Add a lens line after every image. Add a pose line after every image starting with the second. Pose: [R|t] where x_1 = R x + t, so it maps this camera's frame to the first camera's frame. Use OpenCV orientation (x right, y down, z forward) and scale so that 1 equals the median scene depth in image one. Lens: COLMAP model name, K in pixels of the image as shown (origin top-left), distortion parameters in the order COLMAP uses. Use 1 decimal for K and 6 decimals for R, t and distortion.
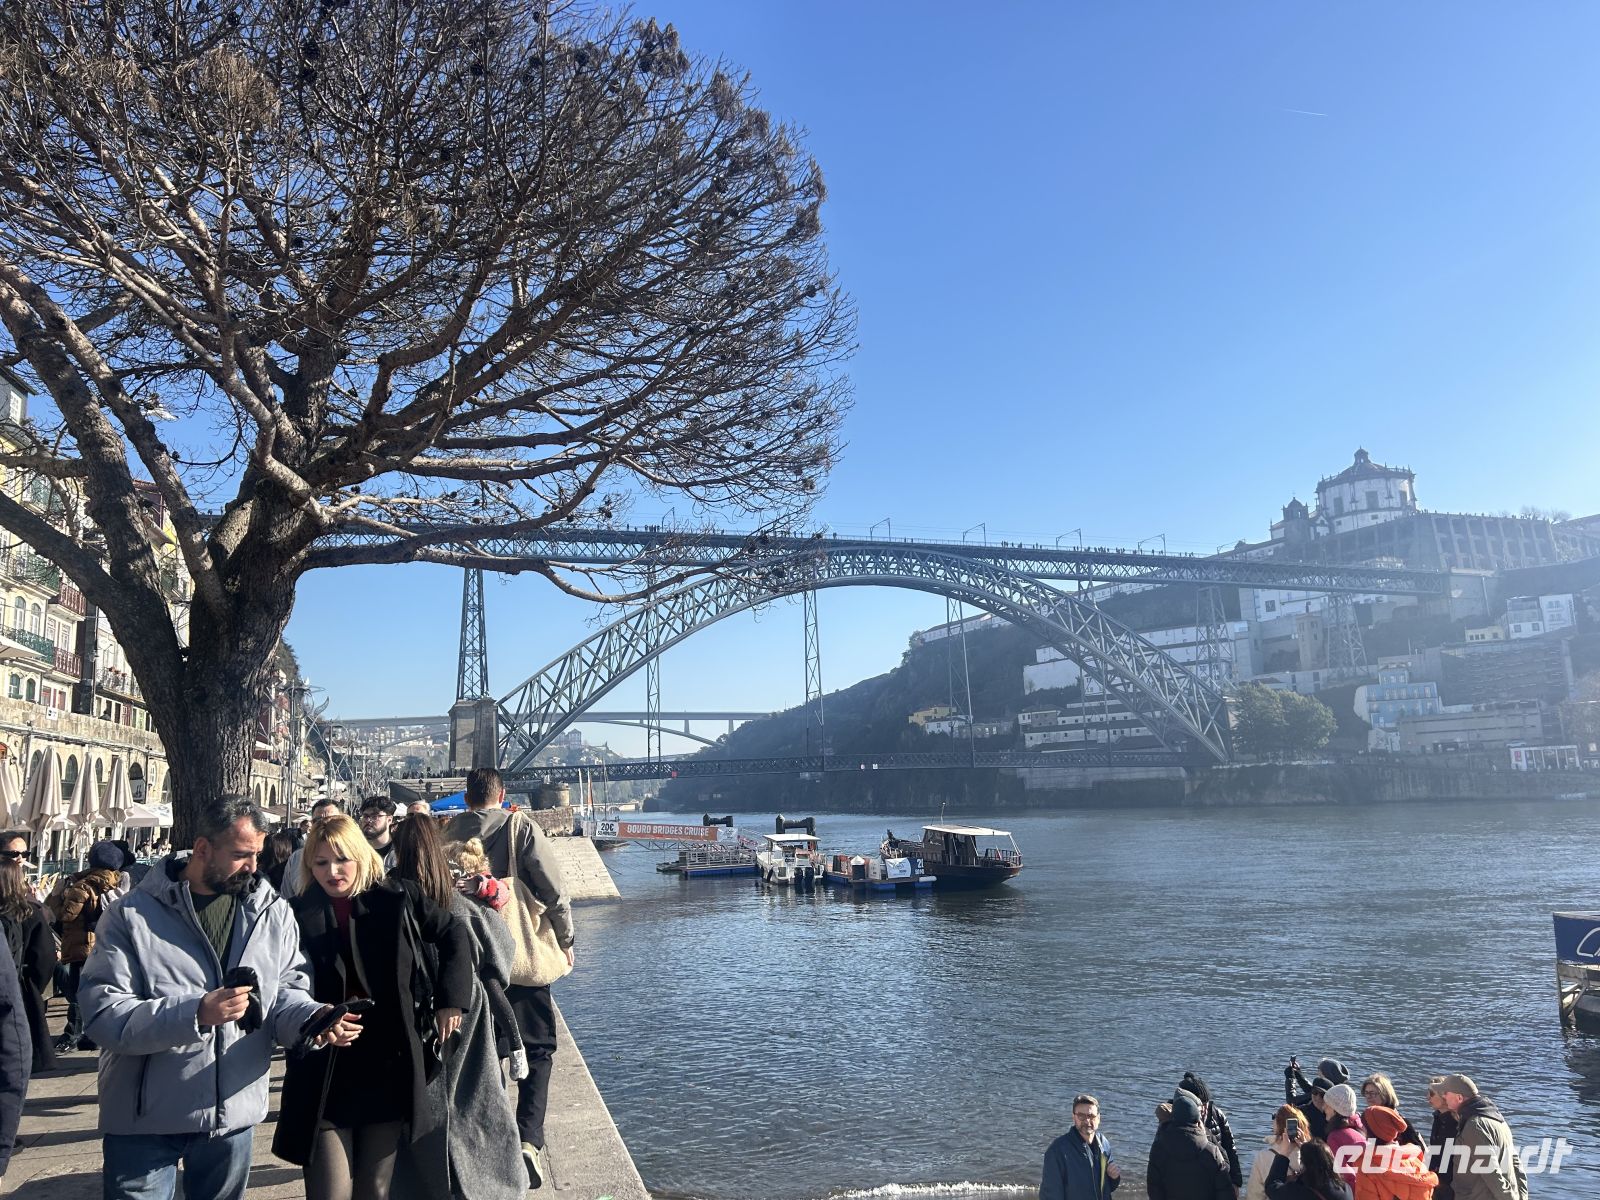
lens RADIAL K [[1172.6, 0, 800.0], [0, 1172.6, 600.0], [0, 0, 1]] dist [0.010871, 0.000044]
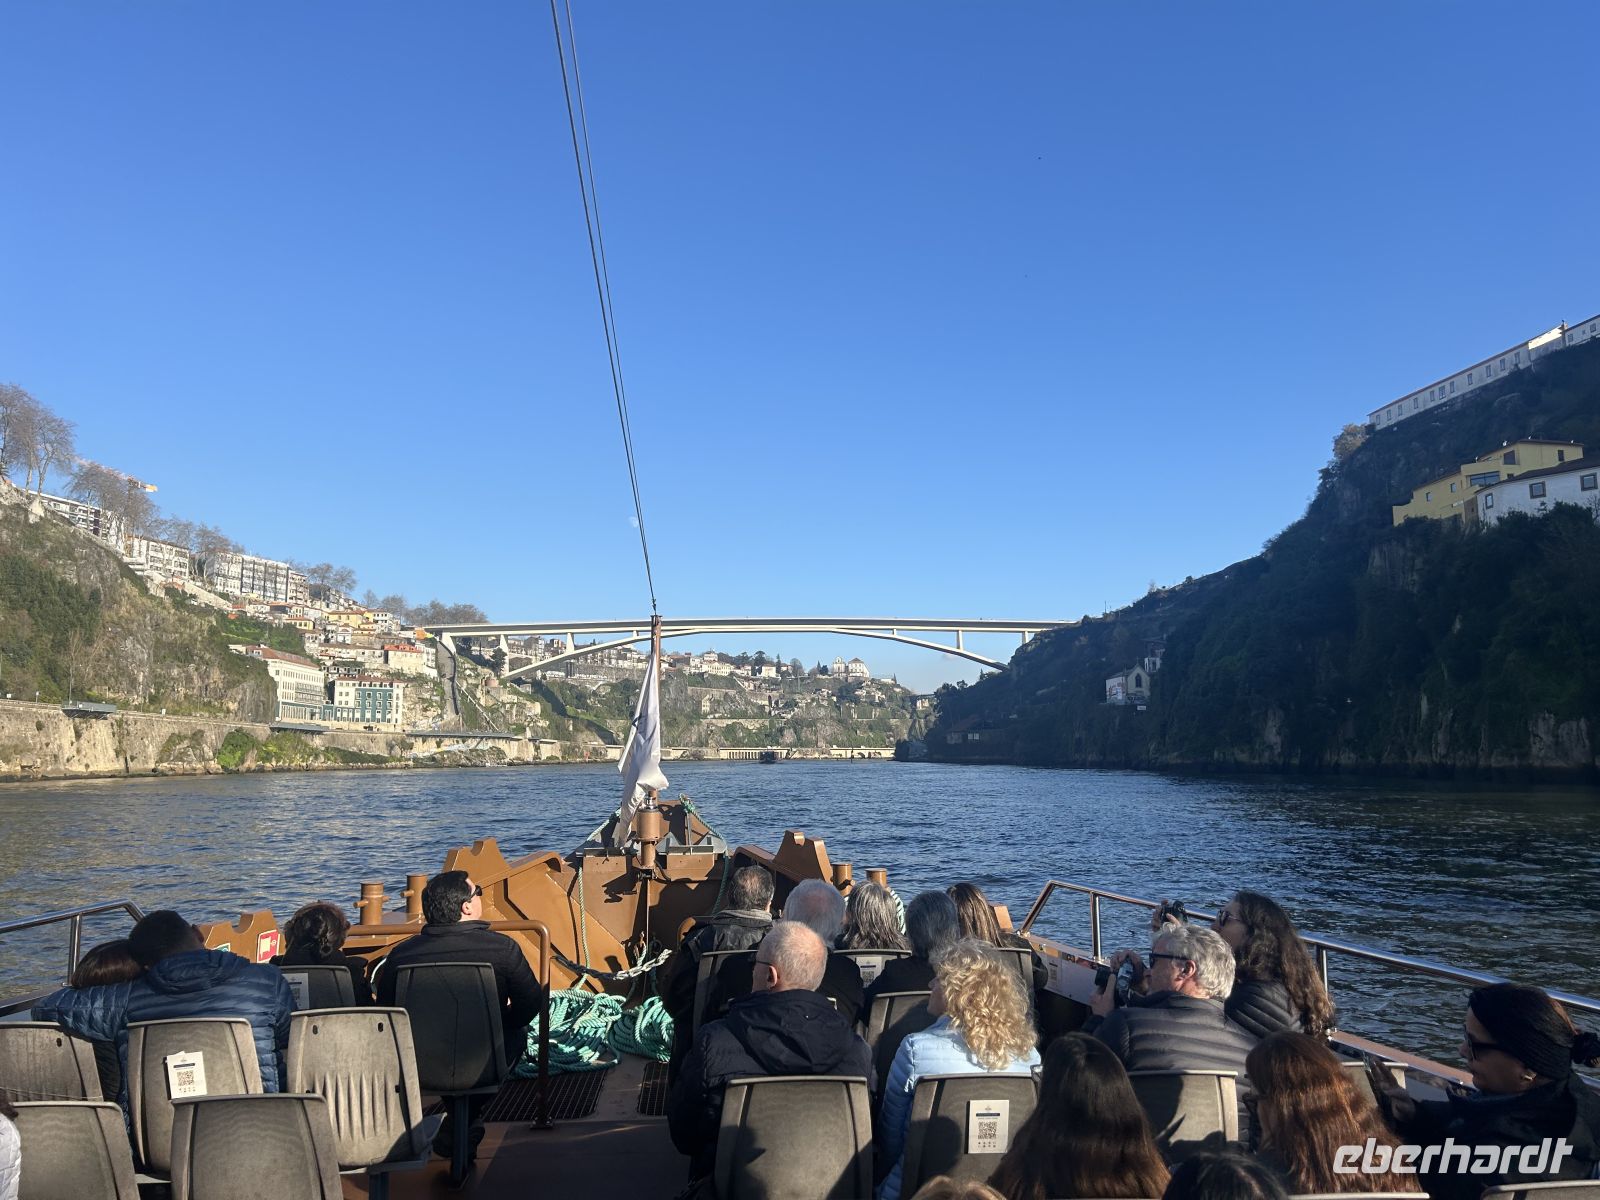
lens RADIAL K [[1172.6, 0, 800.0], [0, 1172.6, 600.0], [0, 0, 1]] dist [0.010871, 0.000044]
pose [[0.958337, -0.000227, -0.285639, 0.027622], [0.011881, 0.999166, 0.039066, 0.127747], [0.285392, -0.040832, 0.957541, 0.708666]]
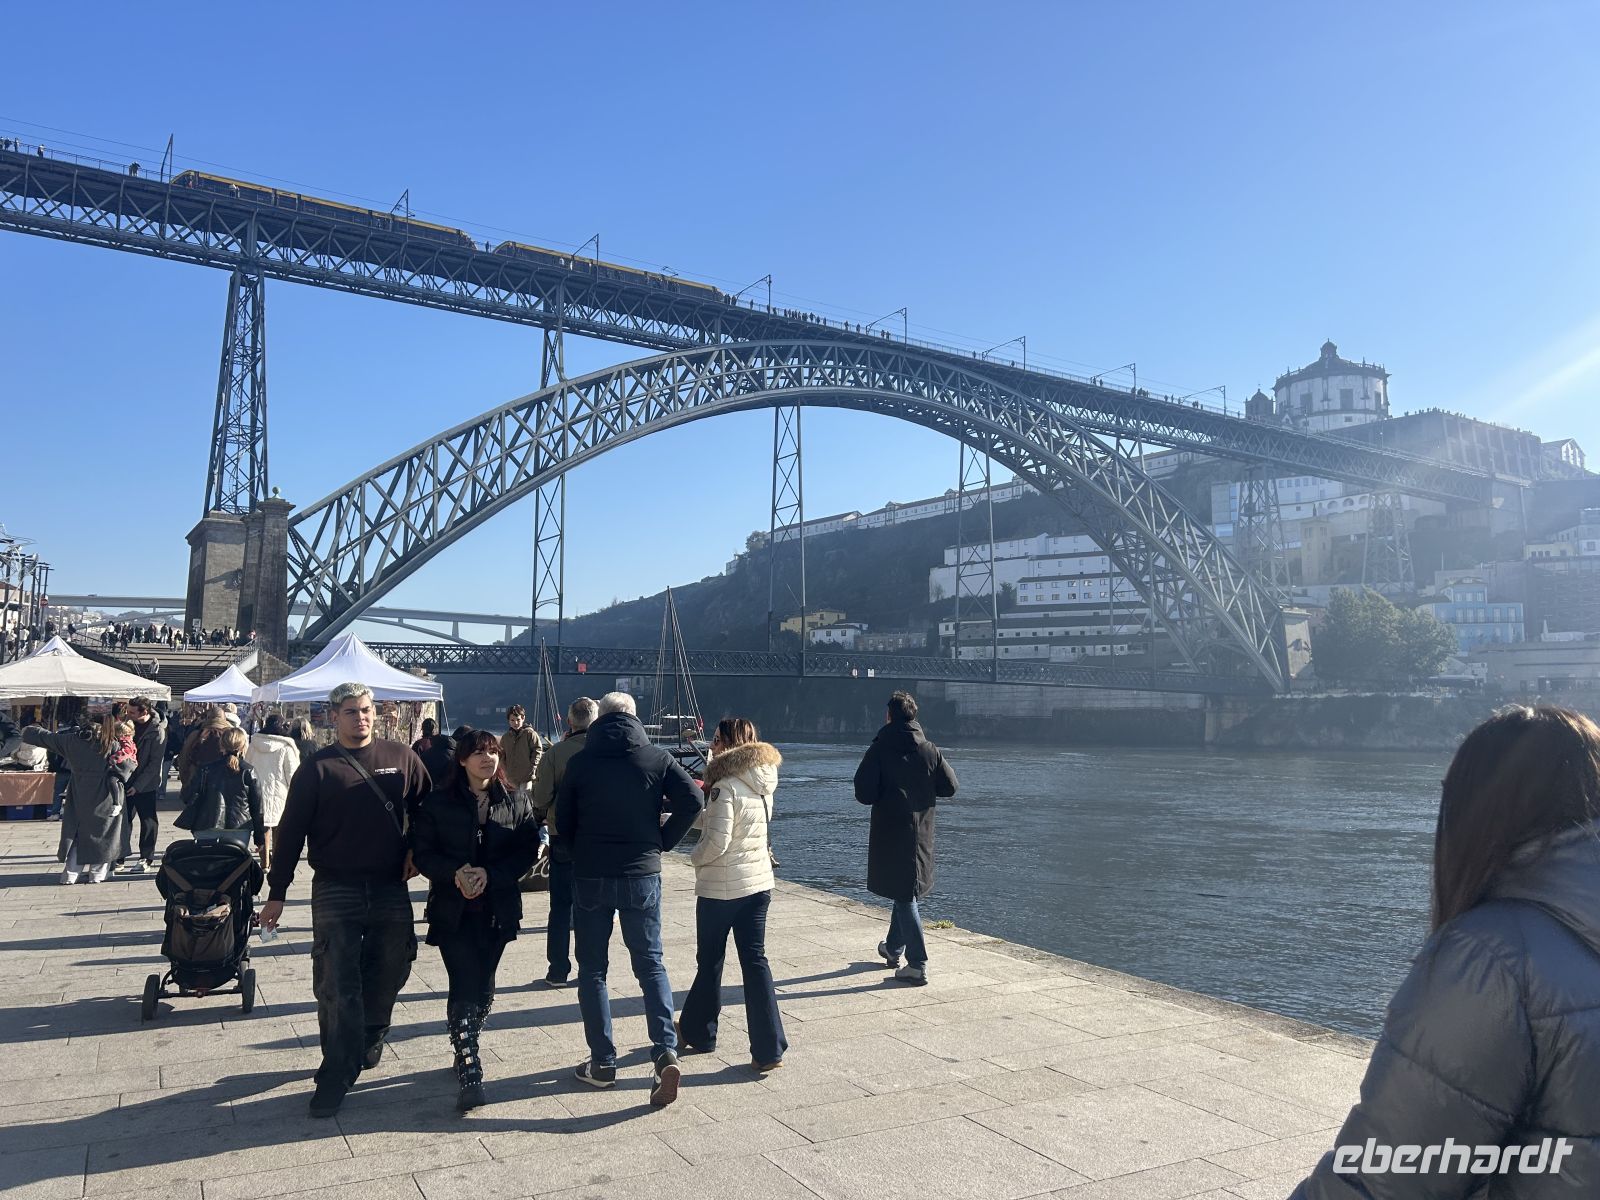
lens RADIAL K [[1172.6, 0, 800.0], [0, 1172.6, 600.0], [0, 0, 1]] dist [0.010871, 0.000044]
pose [[0.975737, 0.059839, 0.210608, -0.077127], [-0.073177, 0.995739, 0.056109, 0.042472], [-0.206353, -0.070160, 0.975959, 0.231301]]
